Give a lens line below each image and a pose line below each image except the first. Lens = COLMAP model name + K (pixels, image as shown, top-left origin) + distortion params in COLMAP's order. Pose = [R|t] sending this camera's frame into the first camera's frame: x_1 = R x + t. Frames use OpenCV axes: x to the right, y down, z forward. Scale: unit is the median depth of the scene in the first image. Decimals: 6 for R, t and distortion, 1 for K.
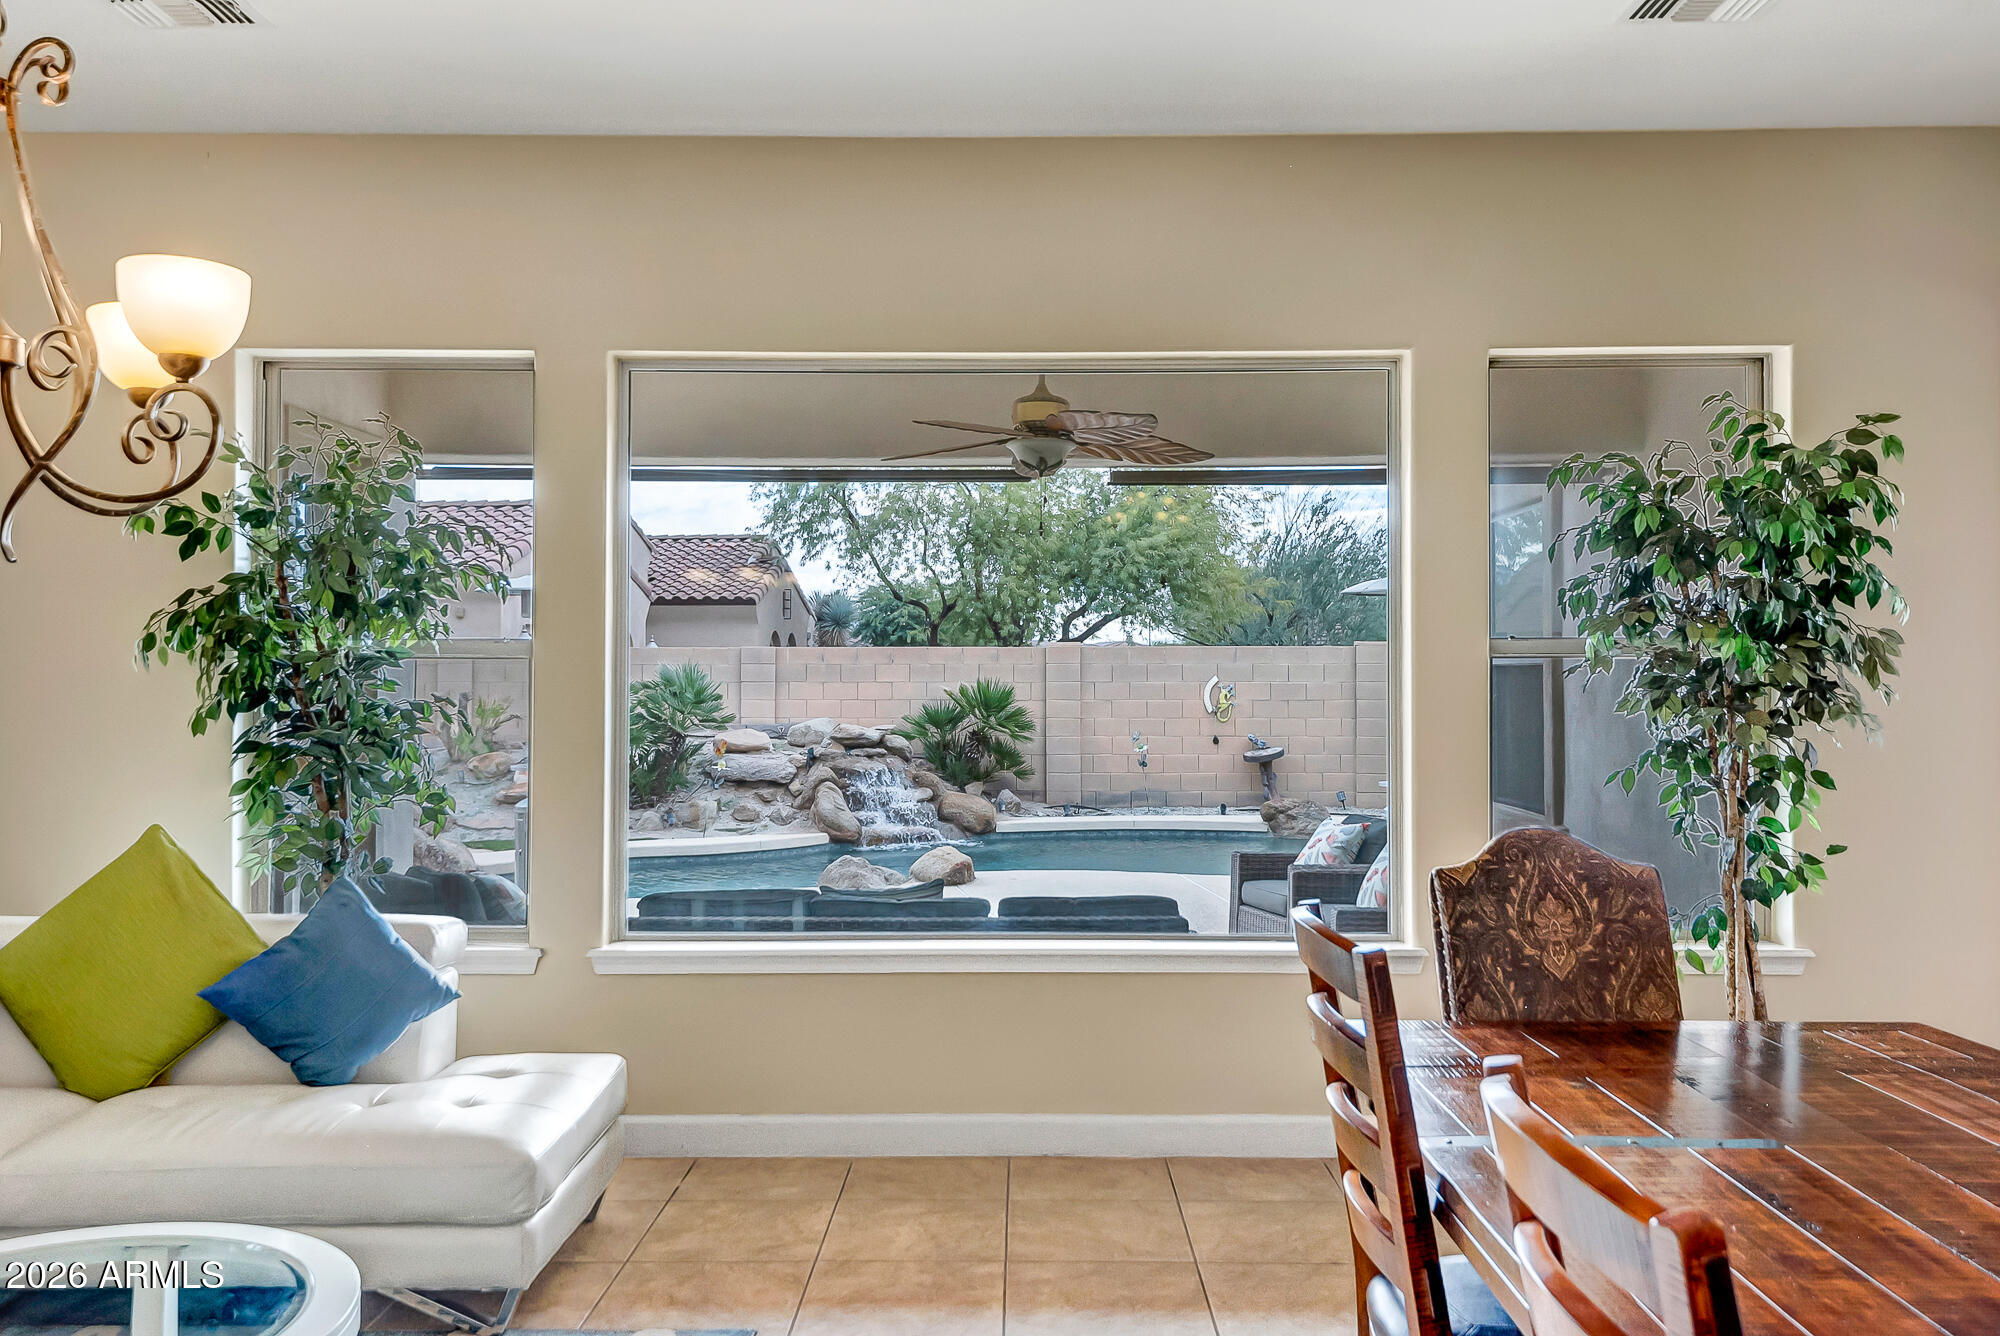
lens RADIAL K [[1582.9, 0, 1009.7], [0, 1582.9, 660.3], [0, 0, 1]] dist [0.029468, 0.001974]
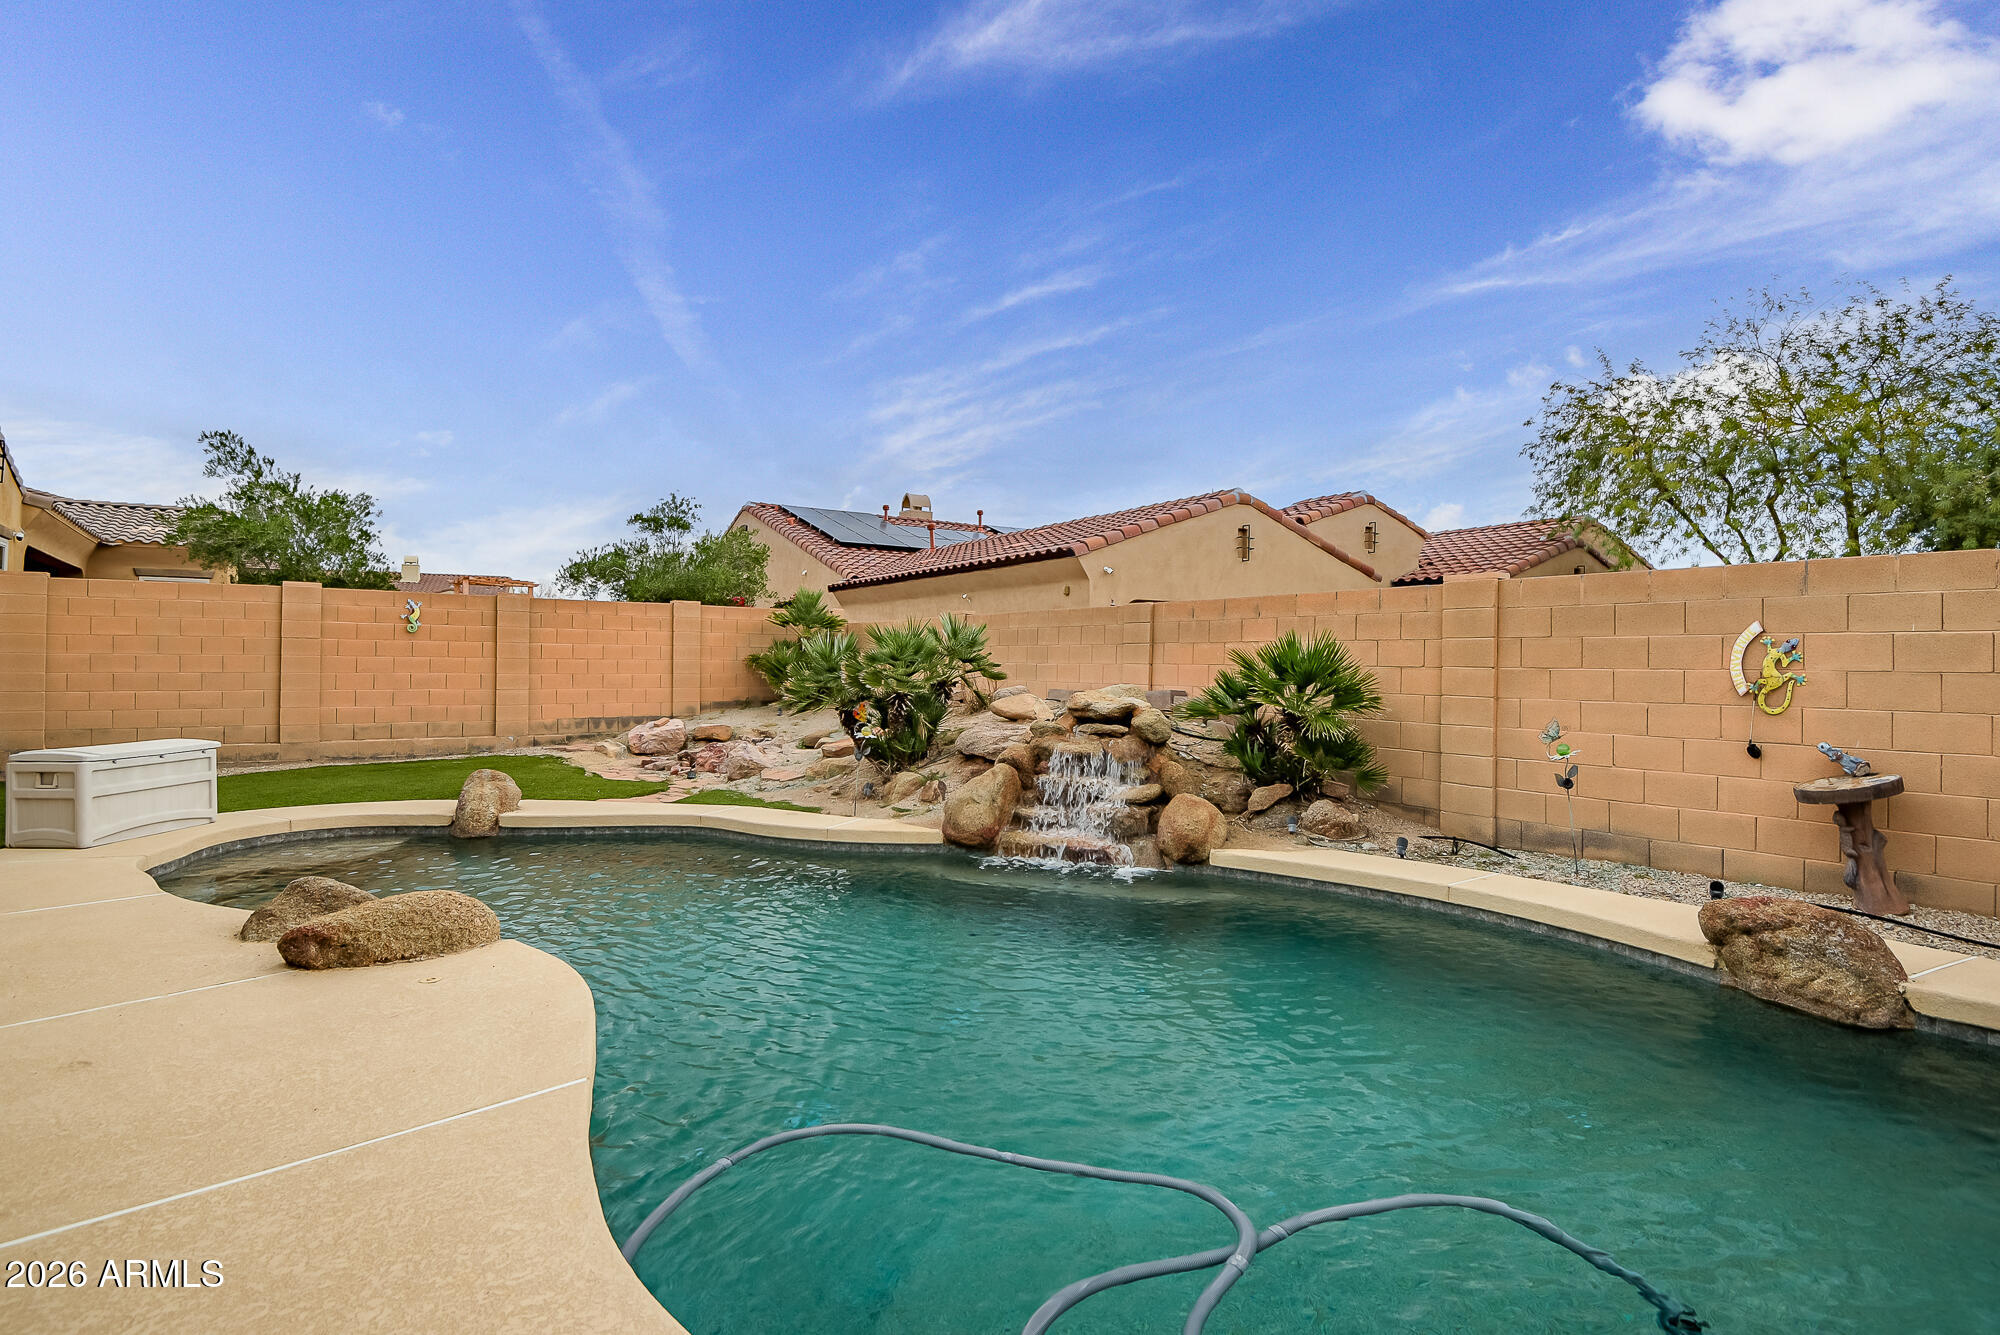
lens RADIAL K [[990.6, 0, 1006.5], [0, 990.6, 664.1], [0, 0, 1]] dist [0.005498, -0.025155]
pose [[0.596321, 0.006956, -0.802716, 0.261742], [-0.003439, 0.999975, 0.006111, 0.024445], [0.802738, -0.000884, 0.596331, 0.686091]]
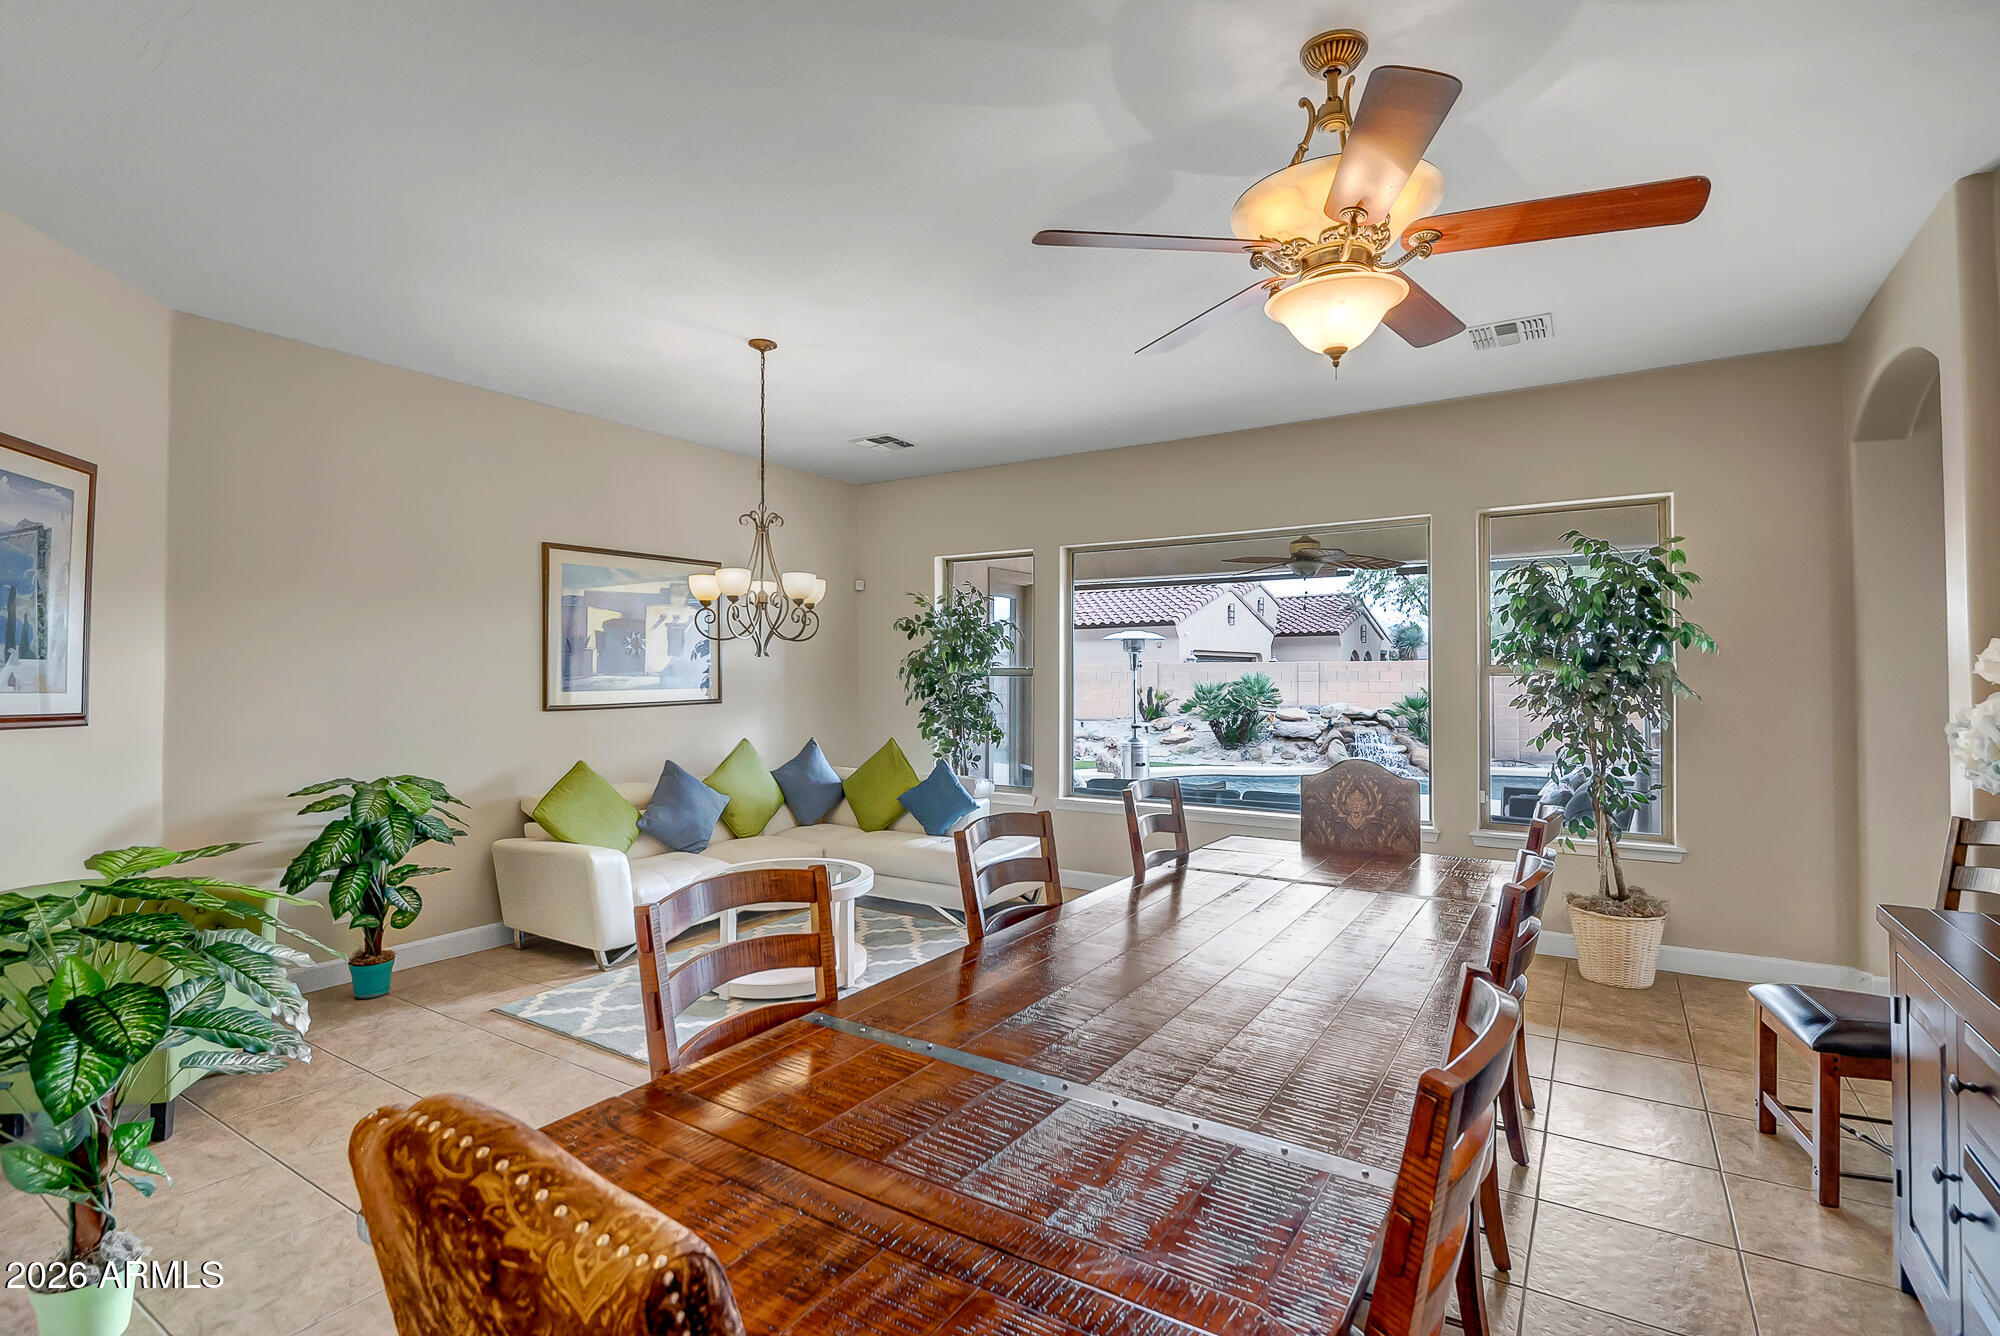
lens RADIAL K [[931.9, 0, 1010.3], [0, 931.9, 660.1], [0, 0, 1]] dist [0.041471, -0.031114]
pose [[0.850422, -0.008769, -0.526028, 0.117868], [0.005586, 0.999955, -0.007638, -0.004251], [0.526071, 0.003557, 0.850433, -0.063800]]
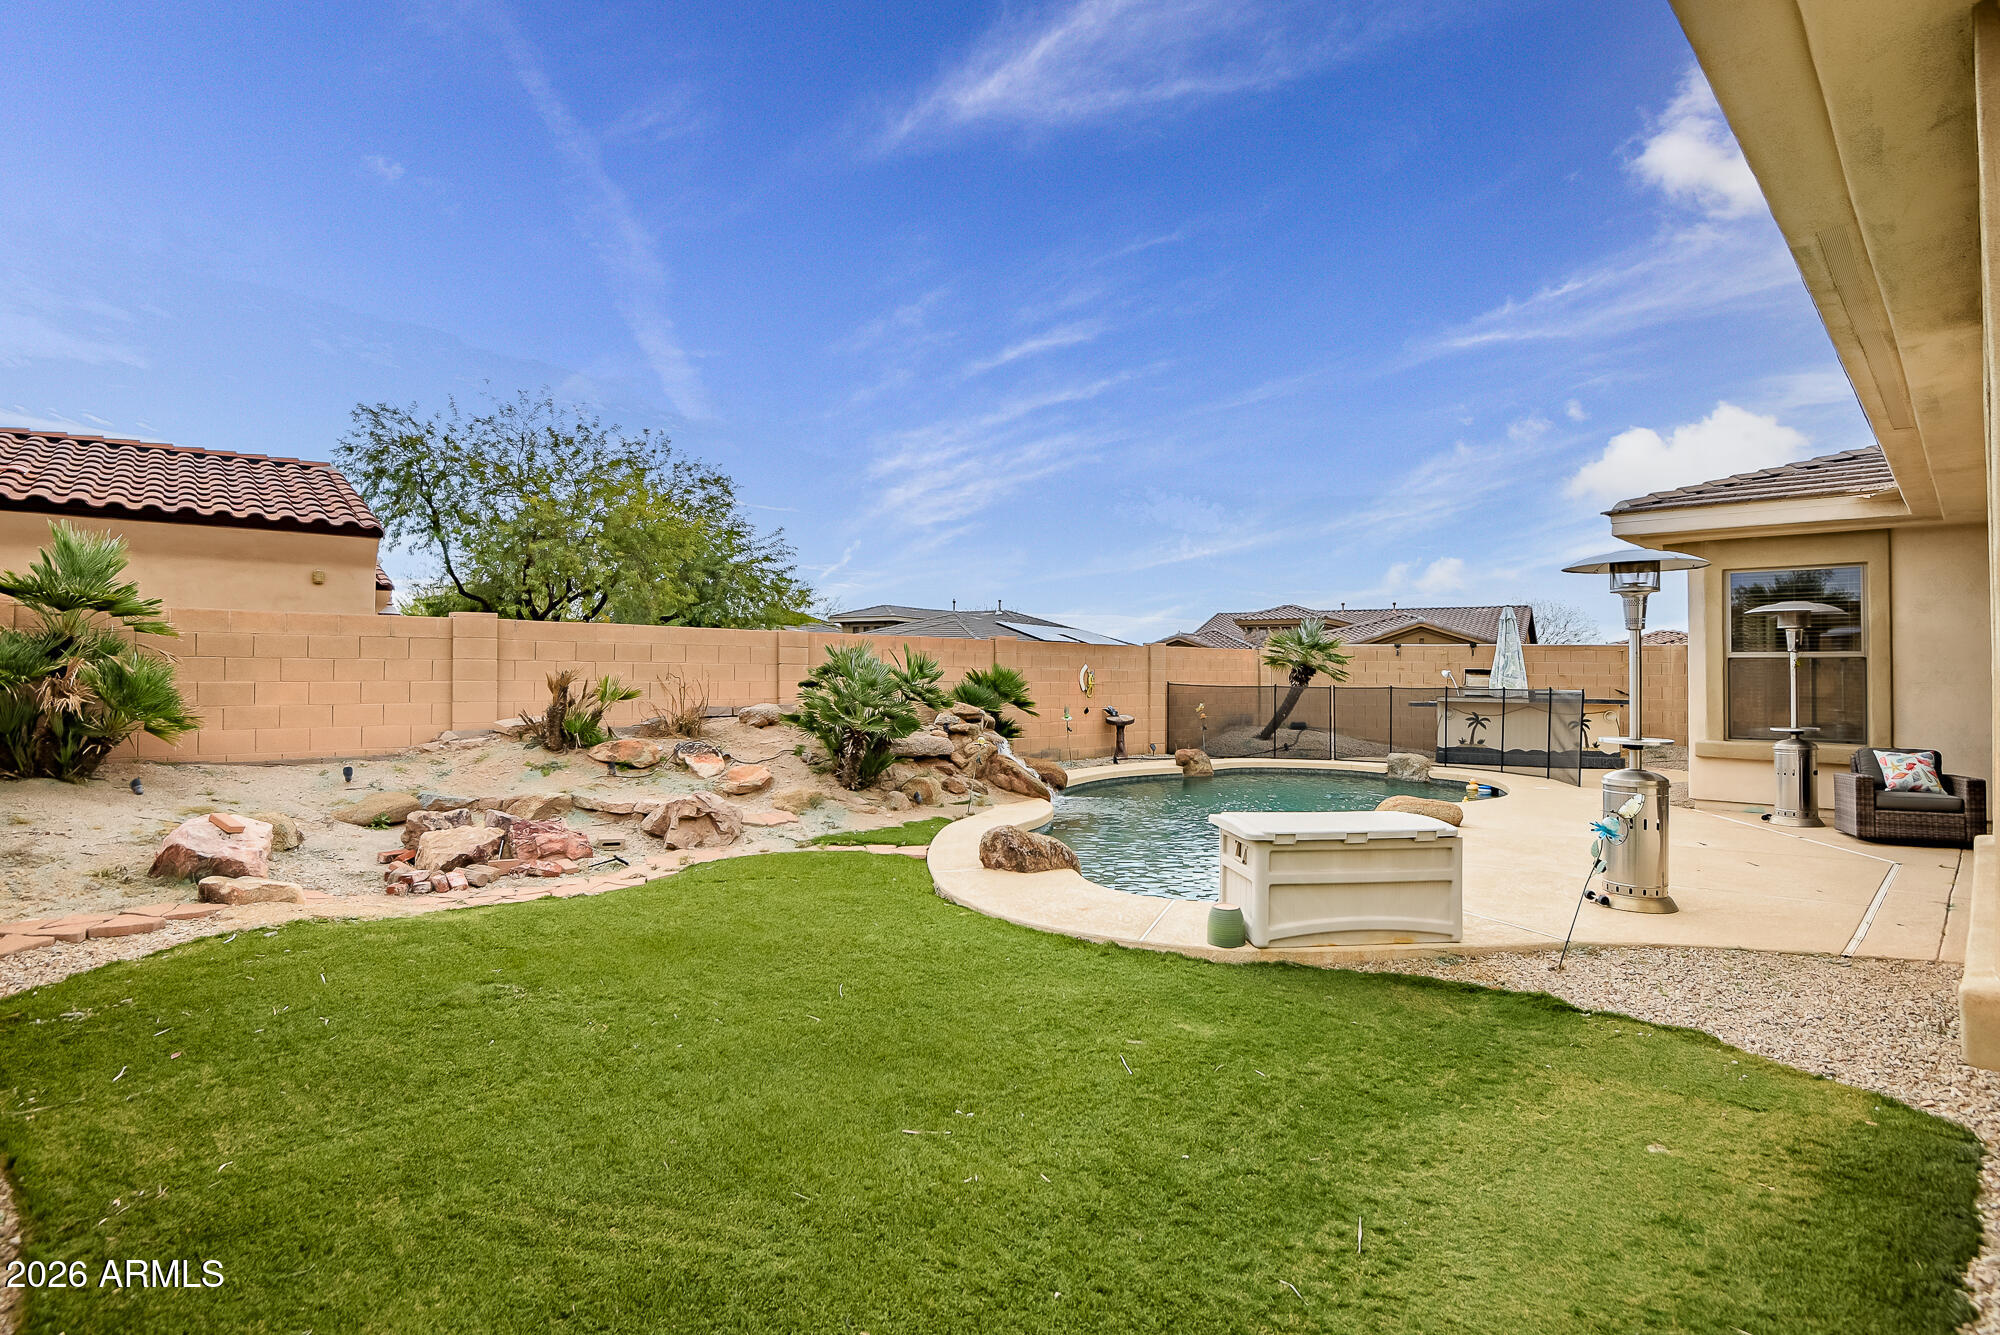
lens RADIAL K [[990.6, 0, 1006.5], [0, 990.6, 664.1], [0, 0, 1]] dist [0.005498, -0.025155]
pose [[0.711267, 0.013310, 0.702796, -0.581290], [-0.016966, 0.999855, -0.001765, 0.013745], [-0.702717, -0.010668, 0.711389, 0.473462]]
